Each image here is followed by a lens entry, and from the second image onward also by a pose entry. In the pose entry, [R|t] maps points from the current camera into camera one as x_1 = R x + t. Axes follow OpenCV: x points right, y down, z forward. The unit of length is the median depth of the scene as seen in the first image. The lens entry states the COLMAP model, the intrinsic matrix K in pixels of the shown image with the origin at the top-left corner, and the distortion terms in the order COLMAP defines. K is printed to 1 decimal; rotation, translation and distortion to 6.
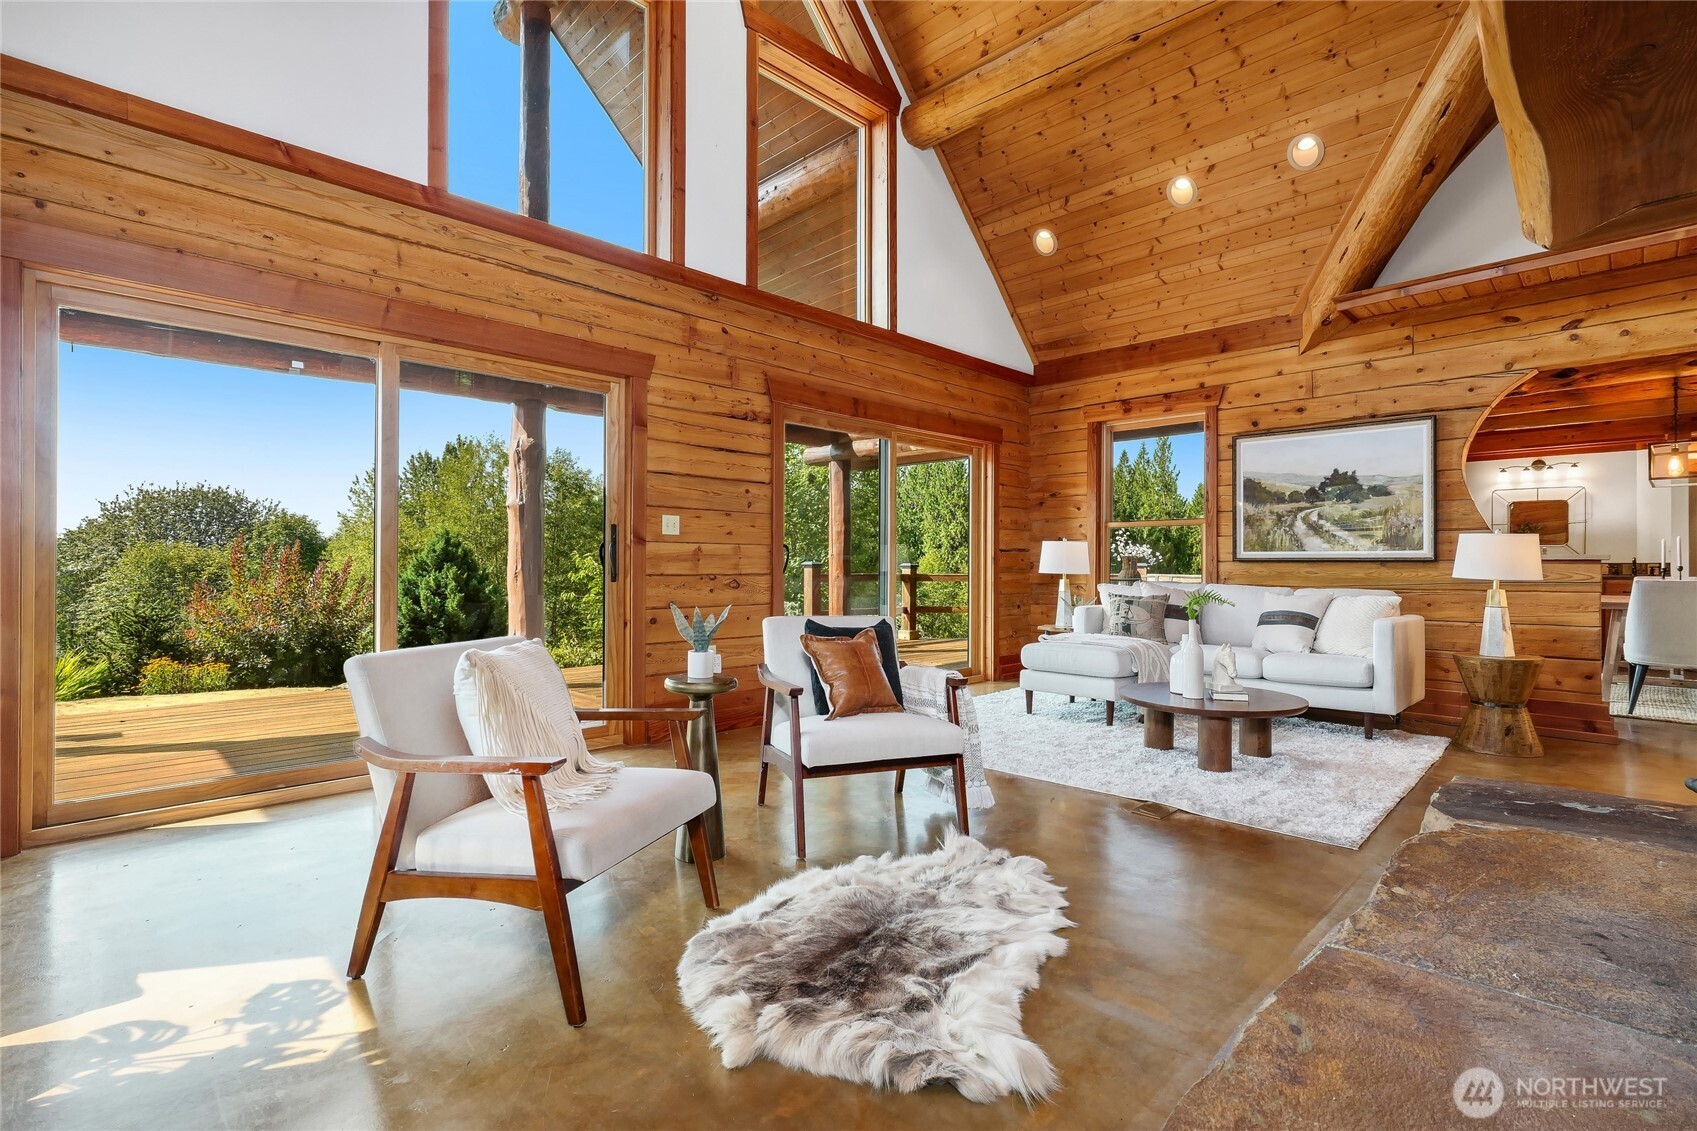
lens RADIAL K [[781.8, 0, 848.5], [0, 781.8, 565.5], [0, 0, 1]] dist [-0.022534, 0.005656]
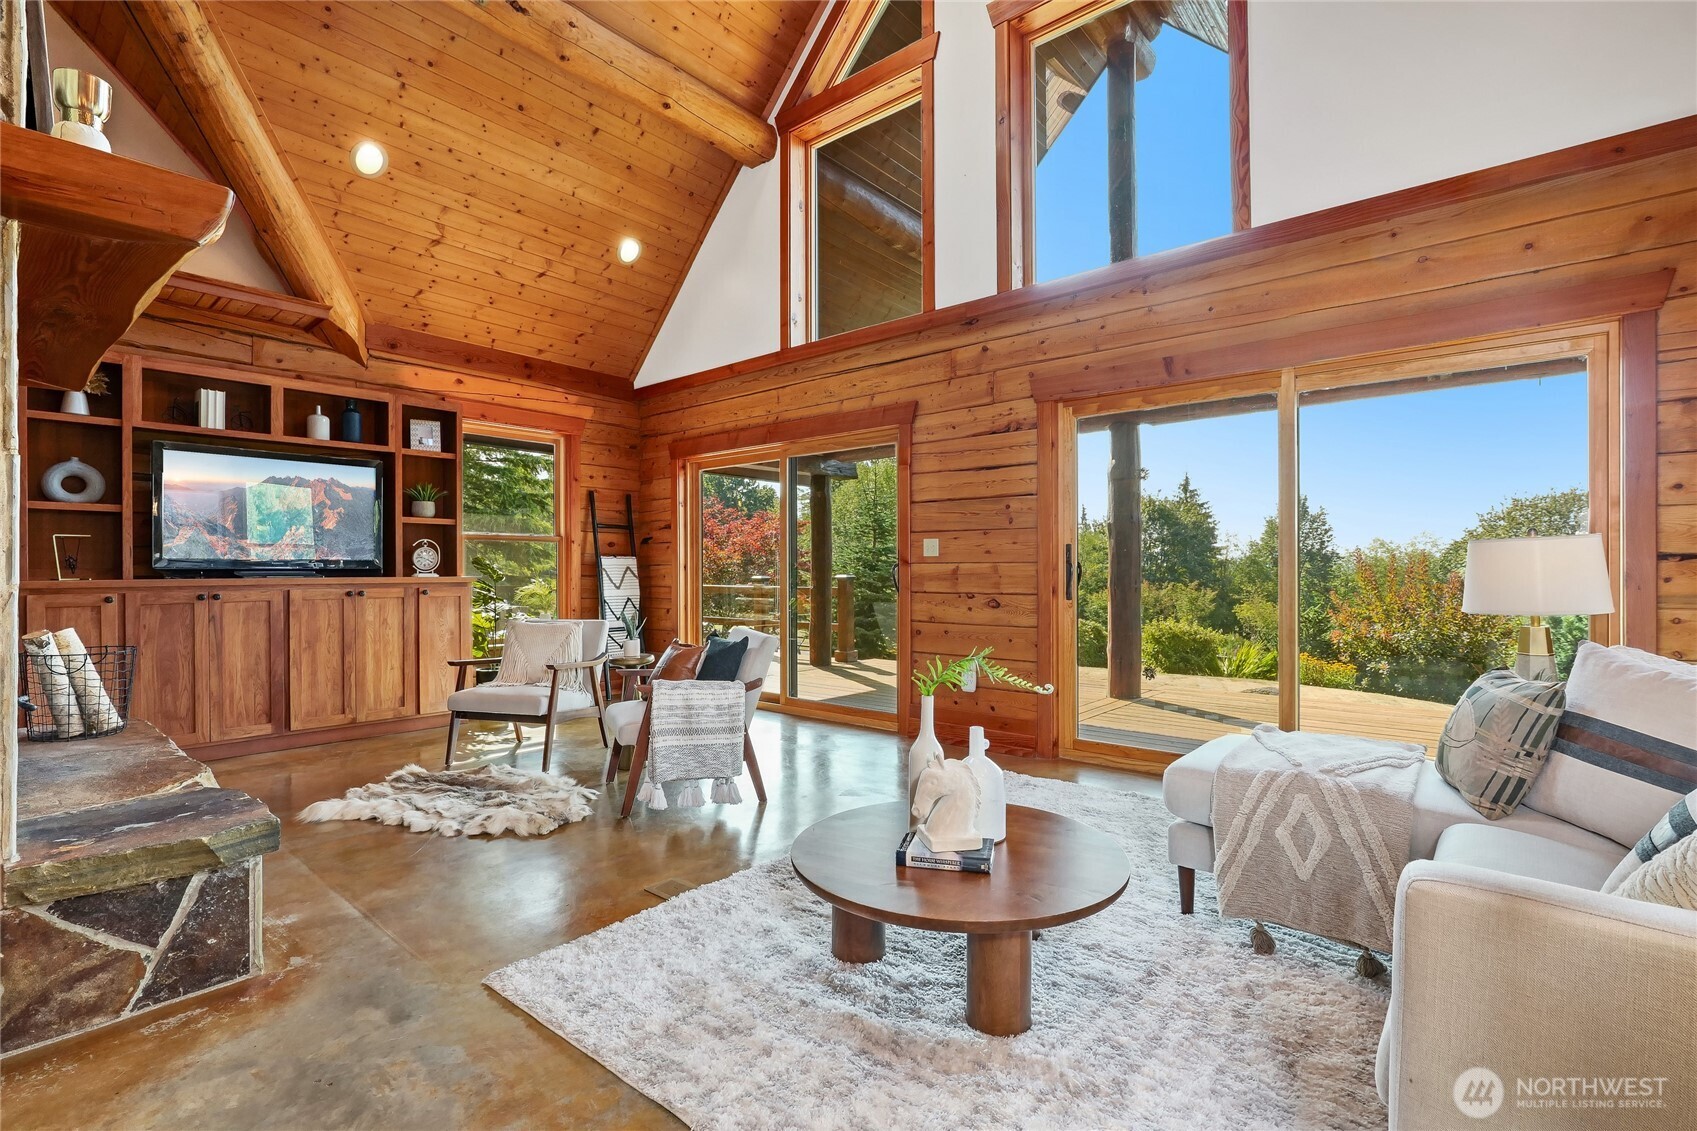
lens RADIAL K [[781.8, 0, 848.5], [0, 781.8, 565.5], [0, 0, 1]] dist [-0.022534, 0.005656]
pose [[0.083258, -0.009028, -0.996487, 0.731835], [0.000454, 0.999959, -0.009022, -0.013692], [0.996528, 0.000299, 0.083259, 0.666138]]
